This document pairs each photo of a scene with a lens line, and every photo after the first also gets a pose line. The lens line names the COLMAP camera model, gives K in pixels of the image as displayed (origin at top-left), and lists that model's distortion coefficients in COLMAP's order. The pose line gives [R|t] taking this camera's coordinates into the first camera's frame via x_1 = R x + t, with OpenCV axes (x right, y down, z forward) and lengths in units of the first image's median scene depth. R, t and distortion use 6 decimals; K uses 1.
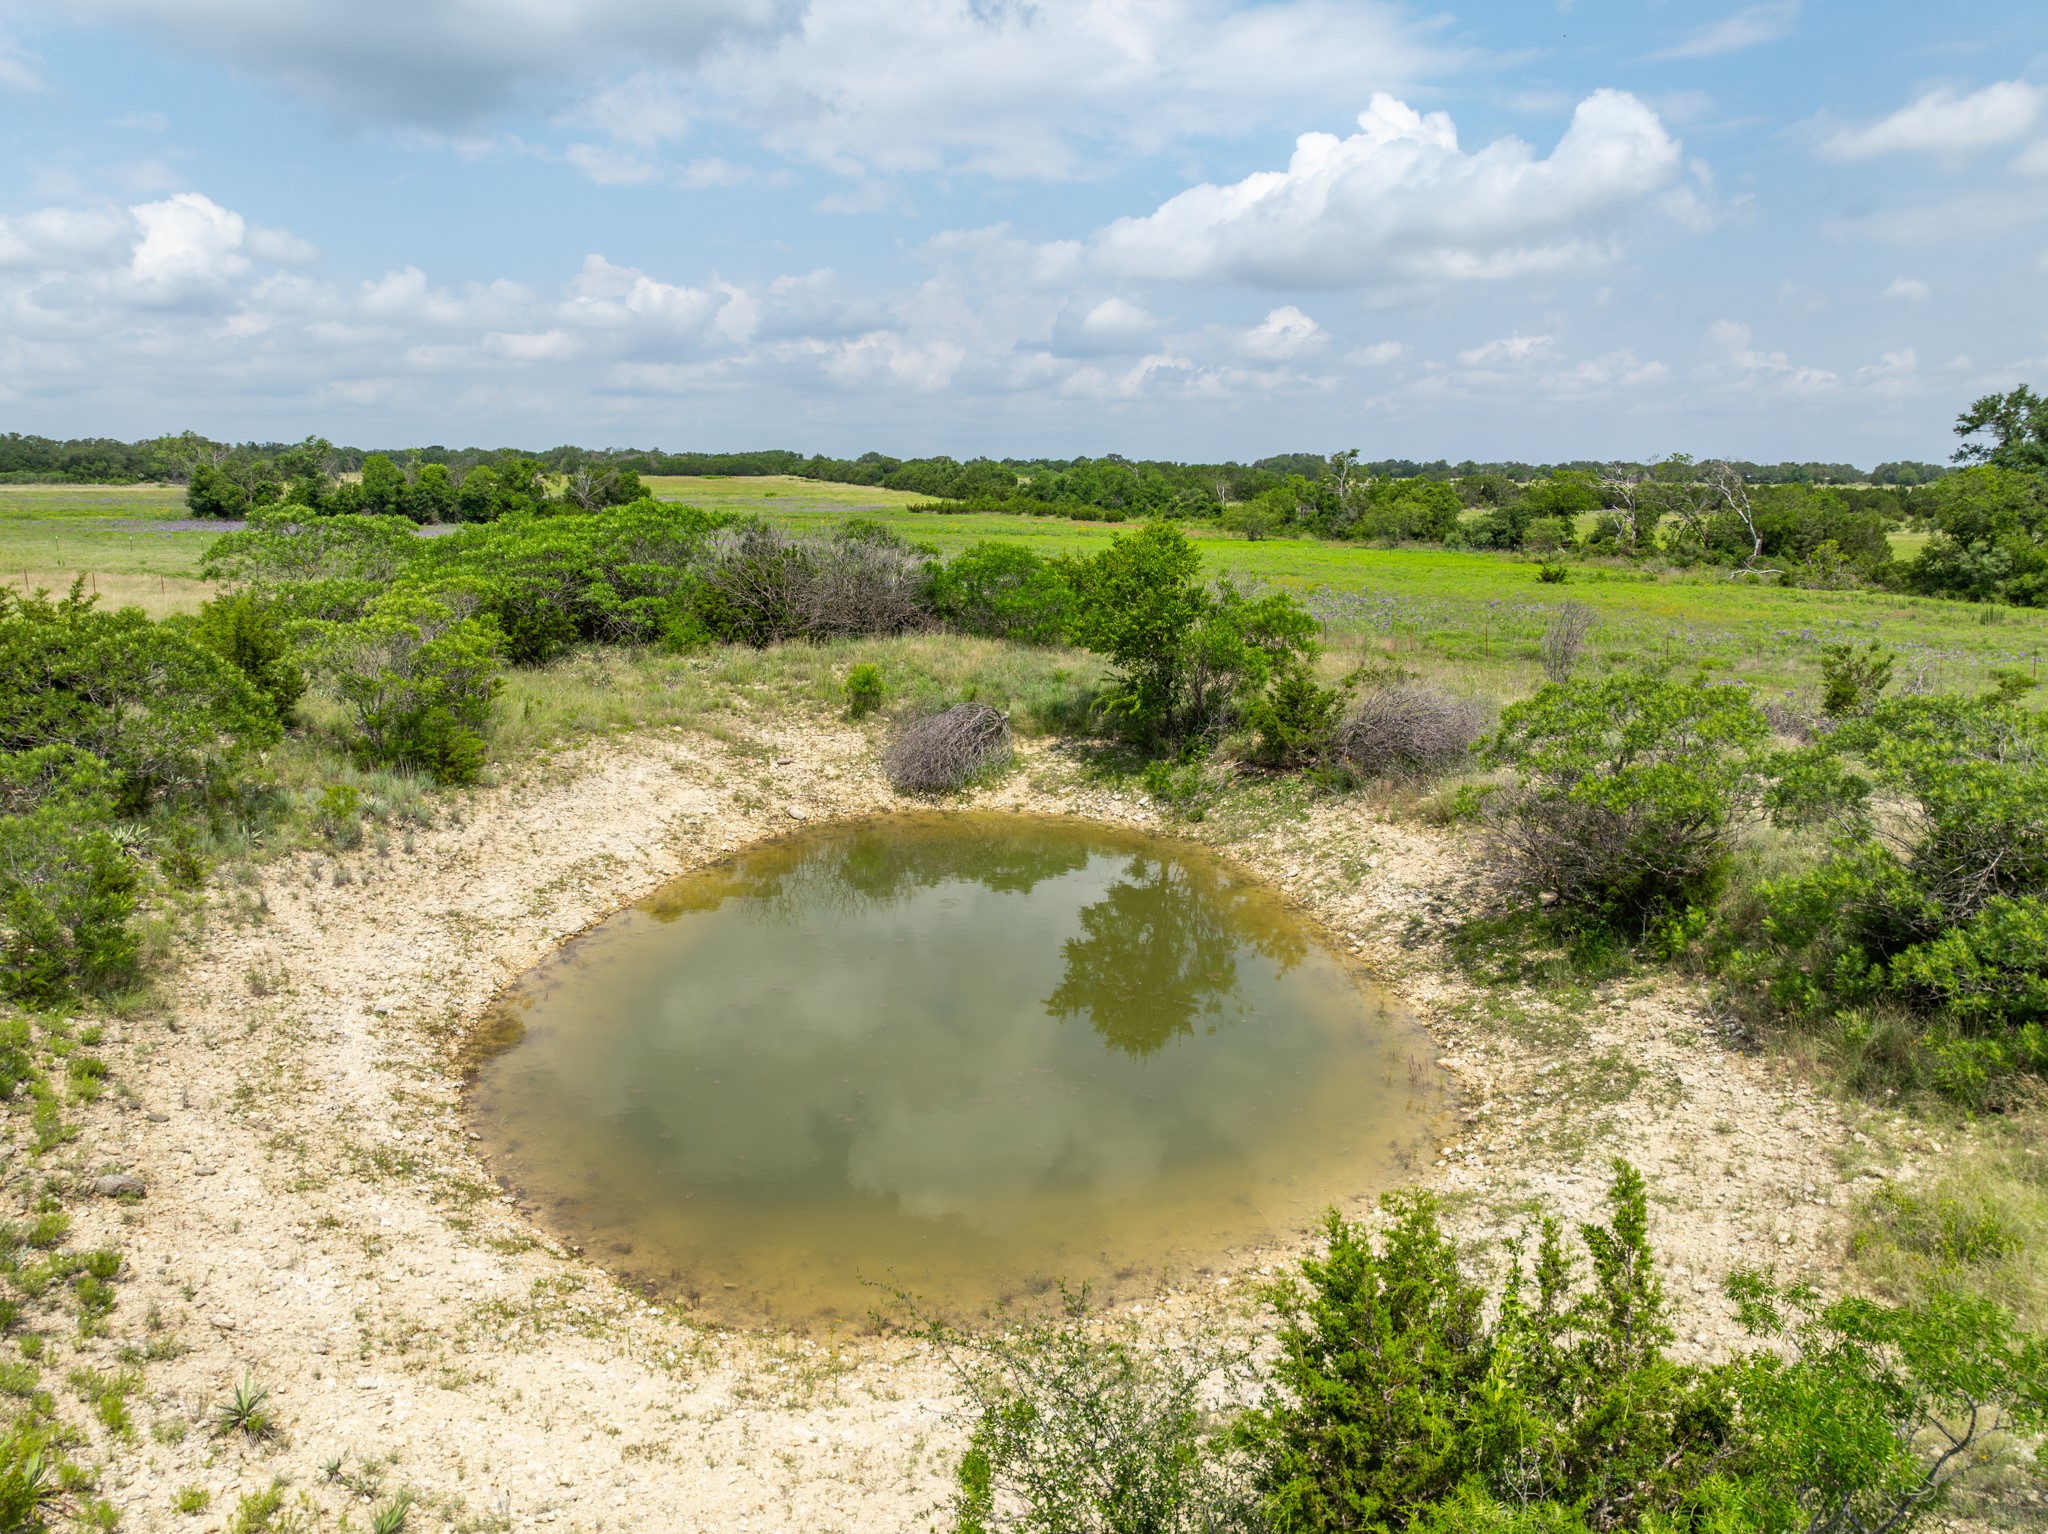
lens RADIAL K [[1459.0, 0, 1006.3], [0, 1459.0, 759.2], [0, 0, 1]] dist [-0.035521, 0.022502]
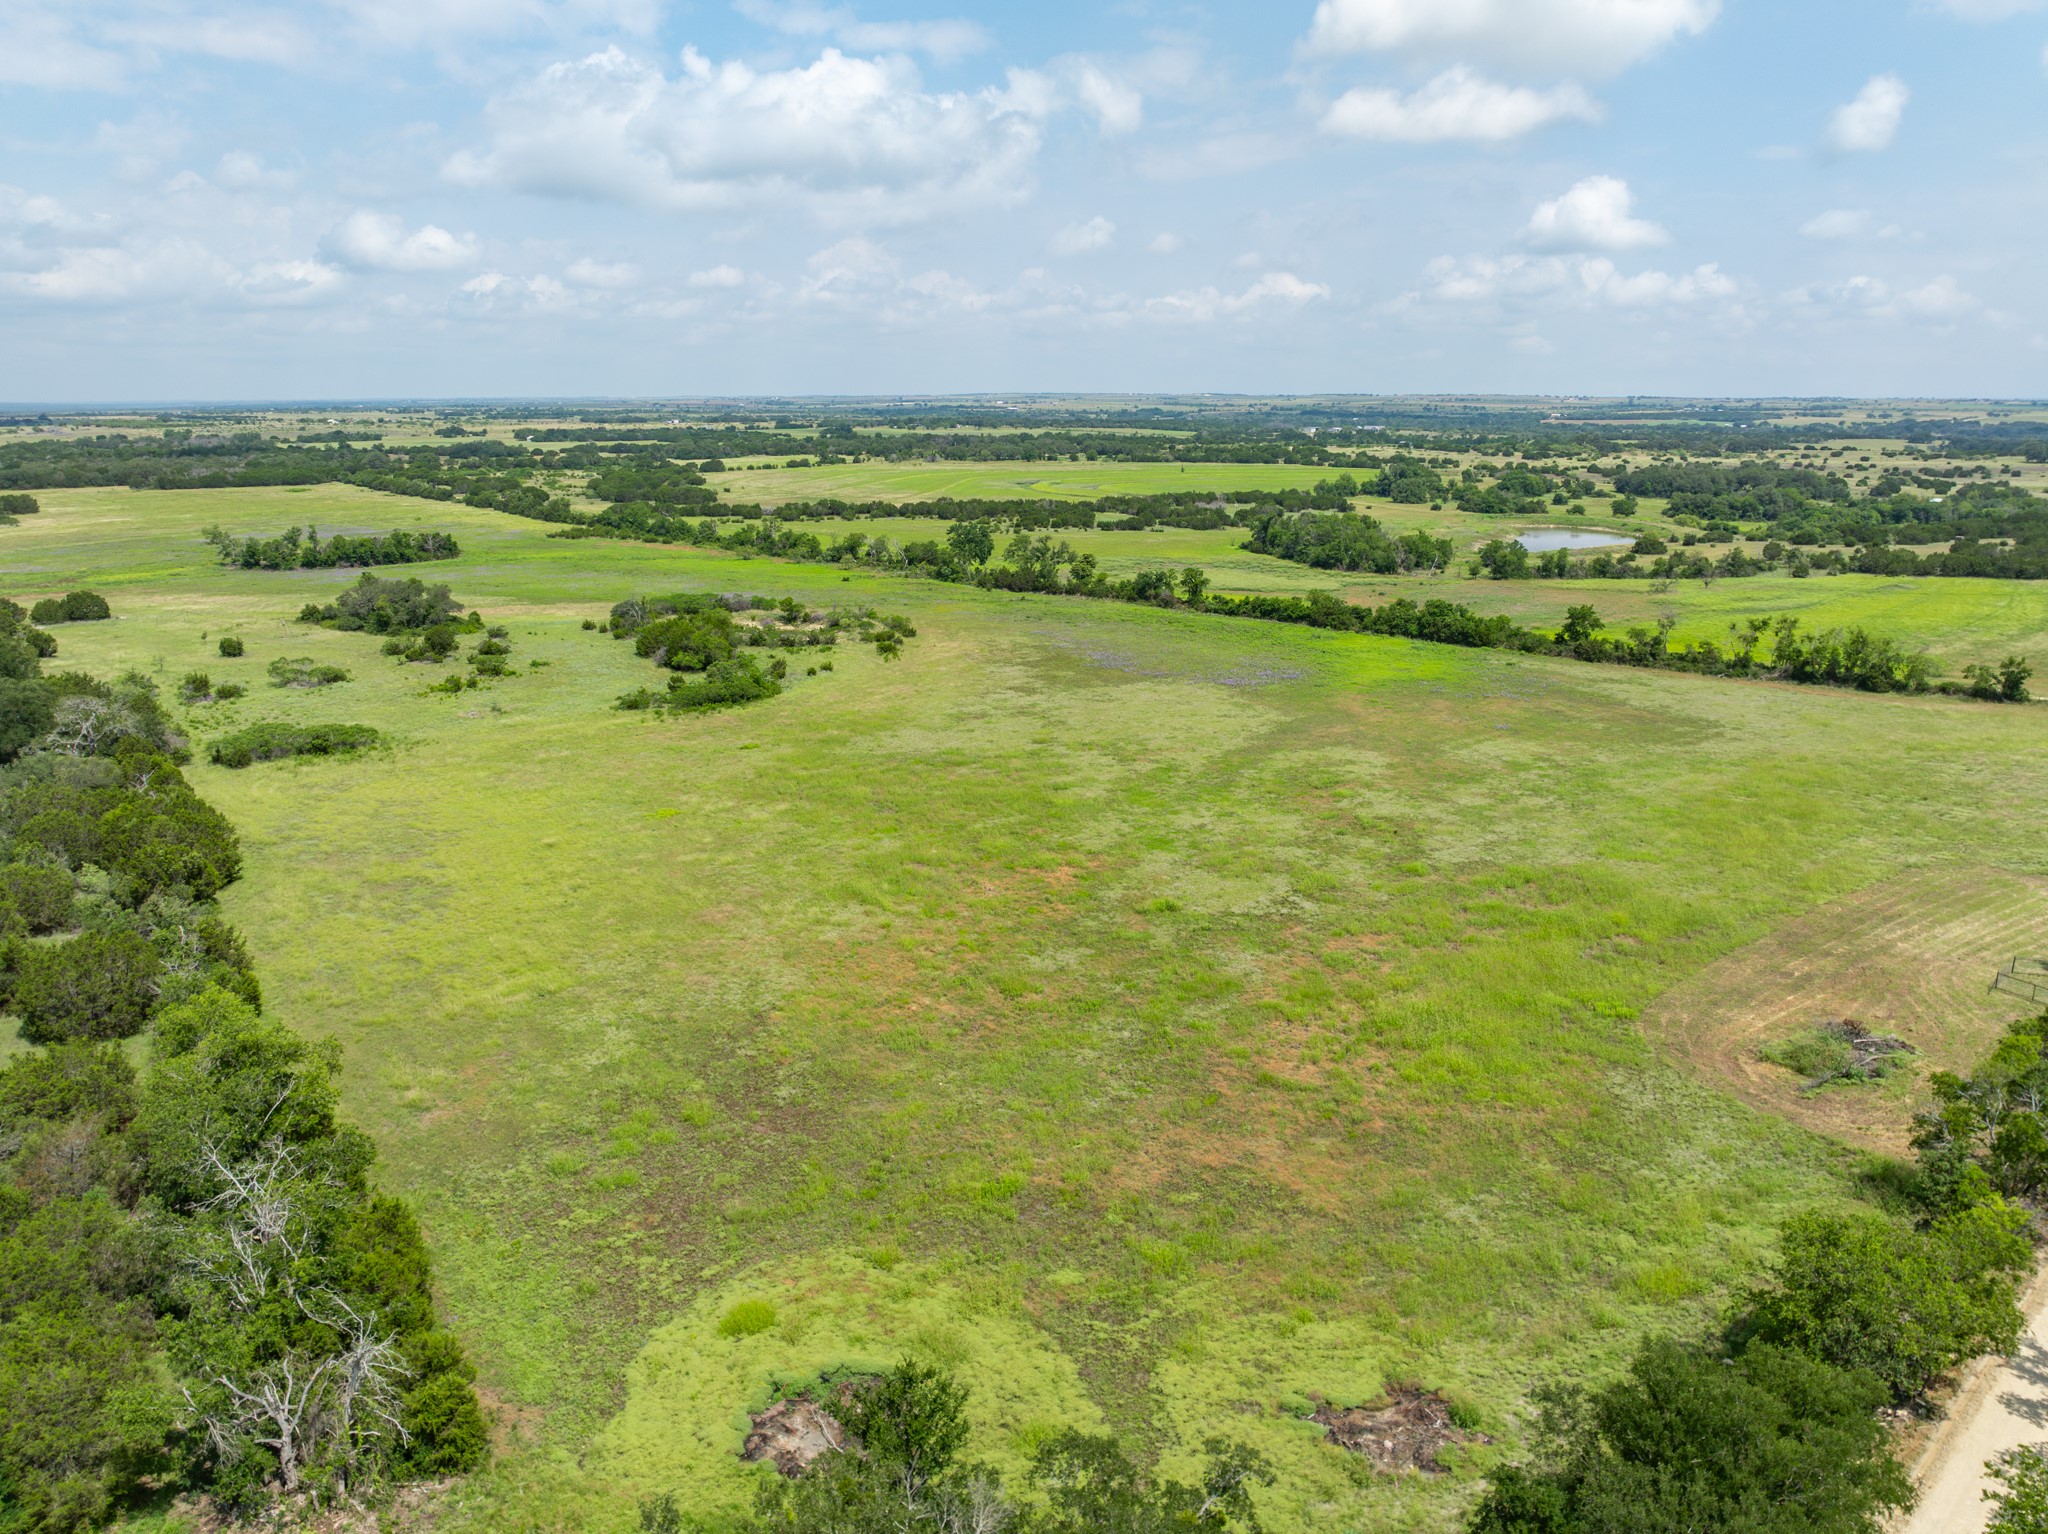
lens RADIAL K [[1459.0, 0, 1045.4], [0, 1459.0, 779.2], [0, 0, 1]] dist [-0.035521, 0.022502]
pose [[0.899154, -0.116502, 0.421841, -0.347409], [0.088171, 0.992374, 0.086132, 0.047343], [-0.428659, -0.040252, 0.902569, -1.141176]]
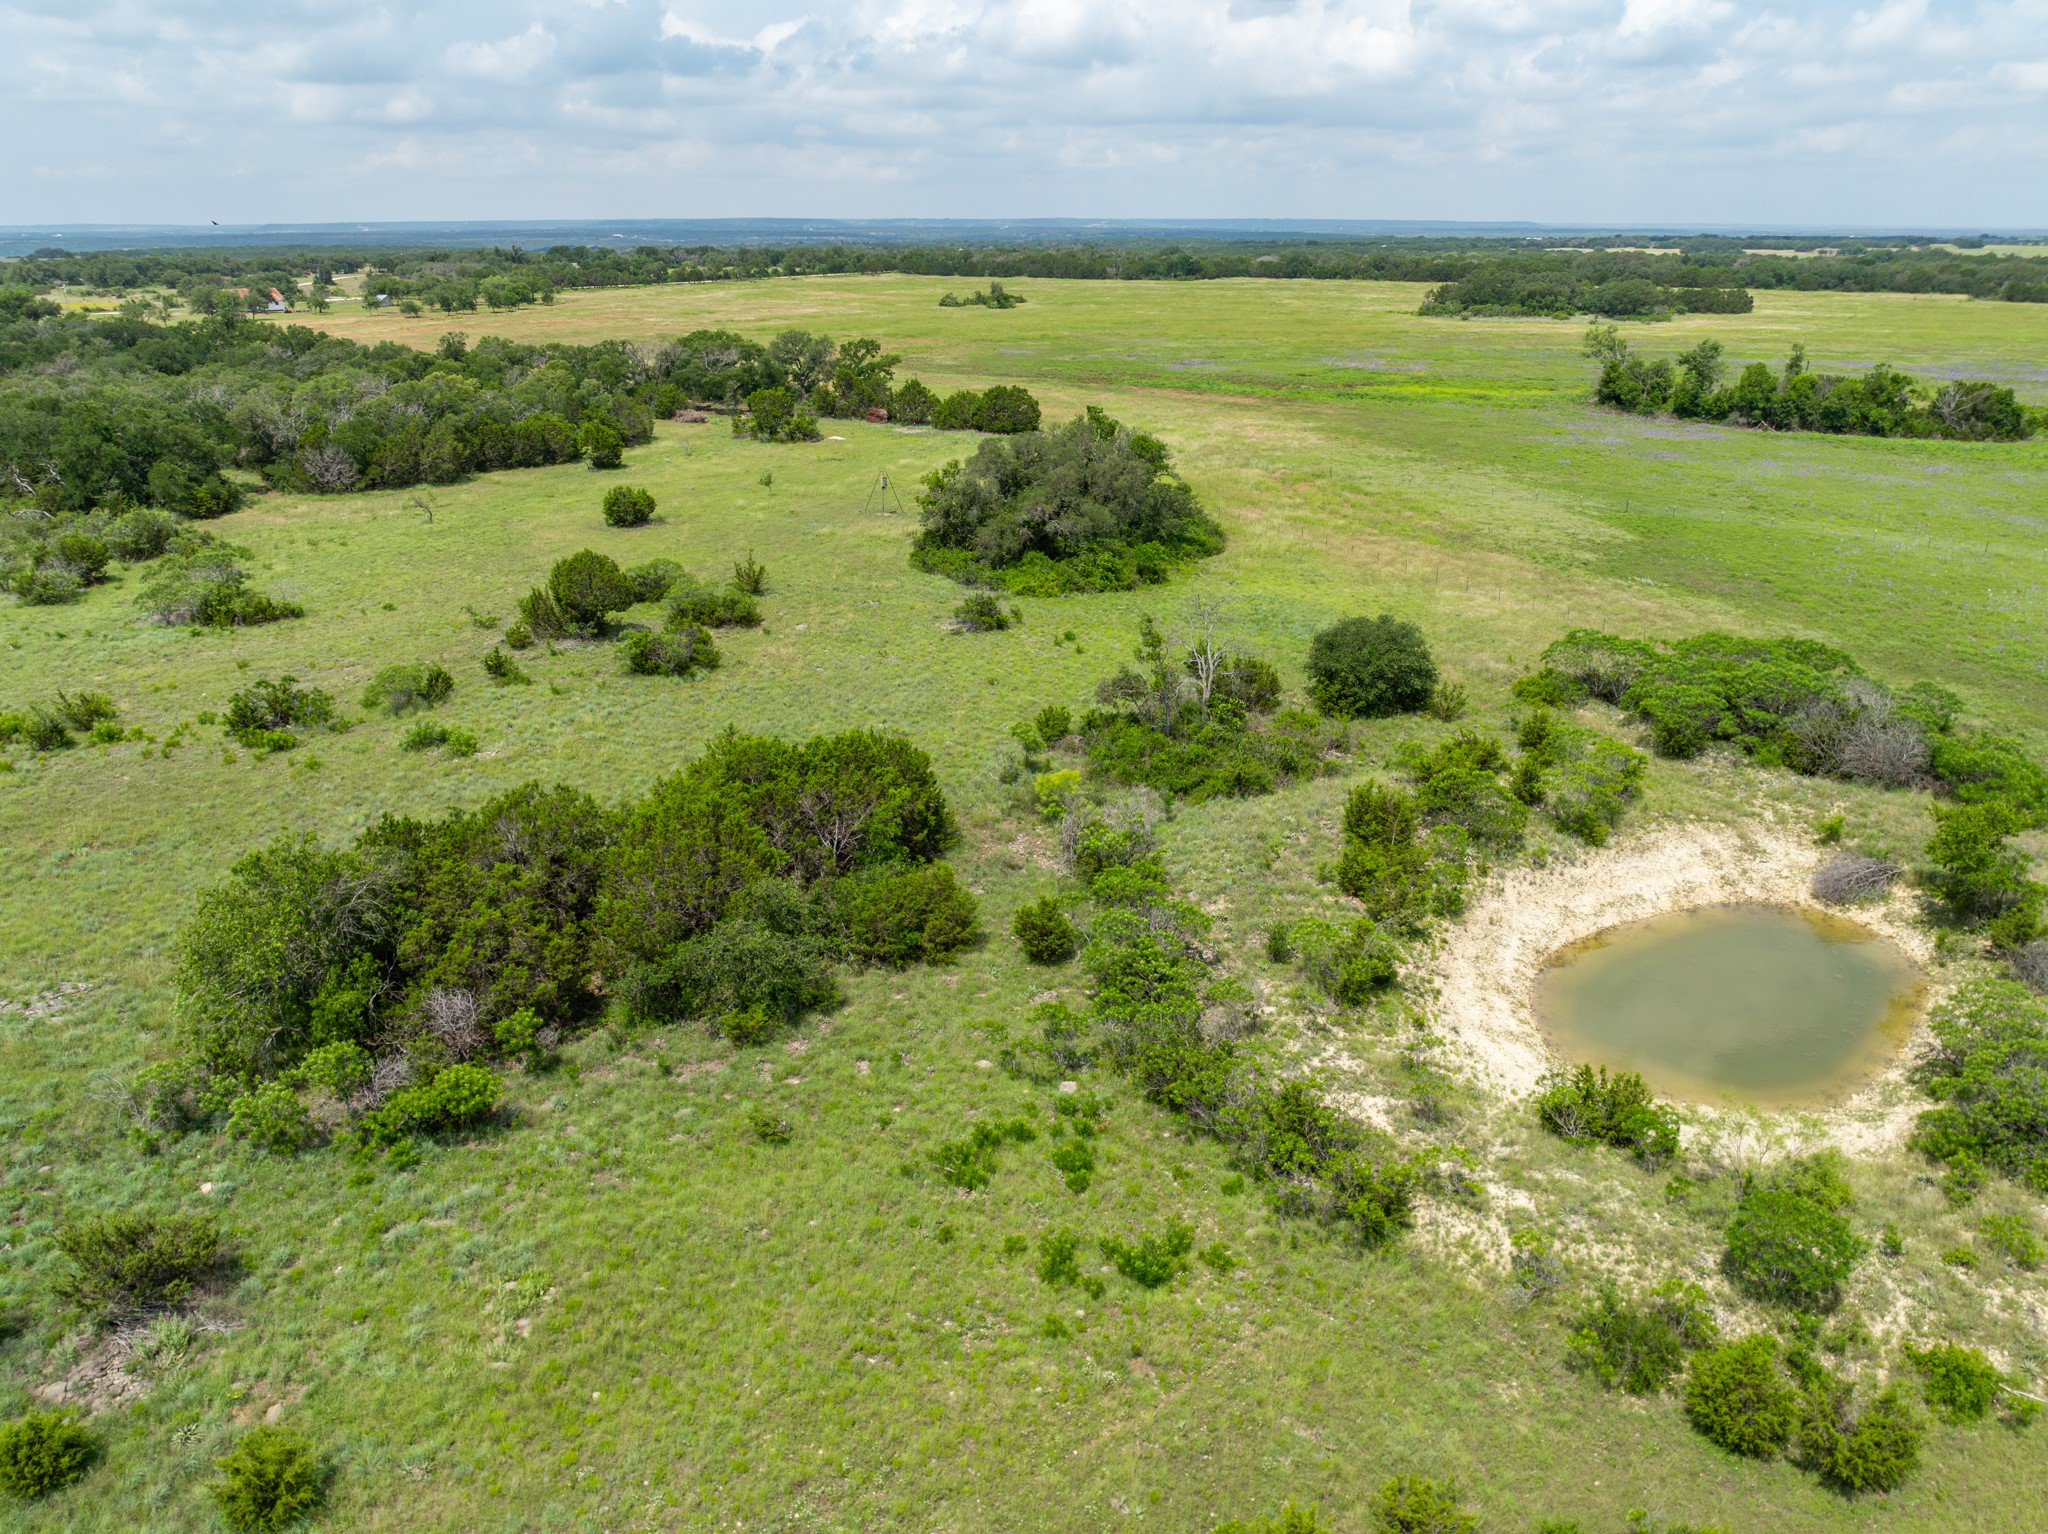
lens RADIAL K [[1459.0, 0, 1021.4], [0, 1459.0, 739.4], [0, 0, 1]] dist [-0.035521, 0.022502]
pose [[0.631690, 0.254298, -0.732325, 0.090477], [-0.144126, 0.966721, 0.211370, -0.063346], [0.761705, -0.027973, 0.647320, -0.156768]]
